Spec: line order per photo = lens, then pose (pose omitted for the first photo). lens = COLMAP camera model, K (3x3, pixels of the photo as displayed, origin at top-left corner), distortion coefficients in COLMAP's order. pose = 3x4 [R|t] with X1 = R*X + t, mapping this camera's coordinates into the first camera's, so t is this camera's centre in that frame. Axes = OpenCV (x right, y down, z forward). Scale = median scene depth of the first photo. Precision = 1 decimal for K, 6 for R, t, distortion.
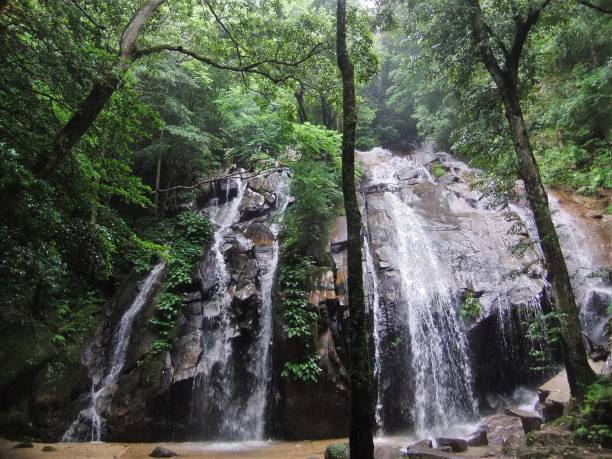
lens RADIAL K [[456.2, 0, 306.0], [0, 456.2, 229.5], [0, 0, 1]] dist [-0.067981, 0.007103]
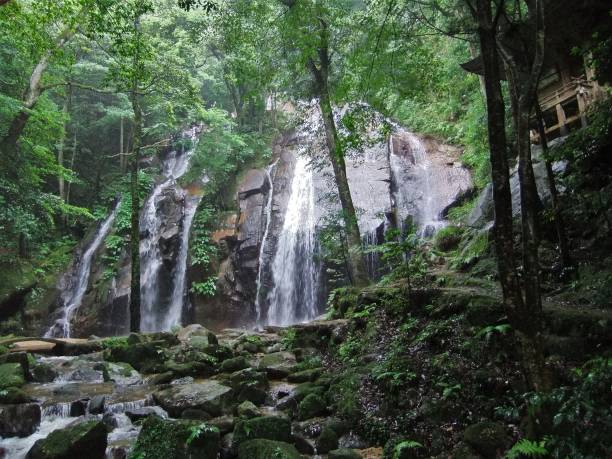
lens RADIAL K [[456.2, 0, 306.0], [0, 456.2, 229.5], [0, 0, 1]] dist [-0.067981, 0.007103]
pose [[0.998270, -0.034759, -0.047427, 0.349854], [0.041688, 0.987197, 0.153961, -0.065359], [0.041469, -0.155672, 0.986938, -0.324157]]
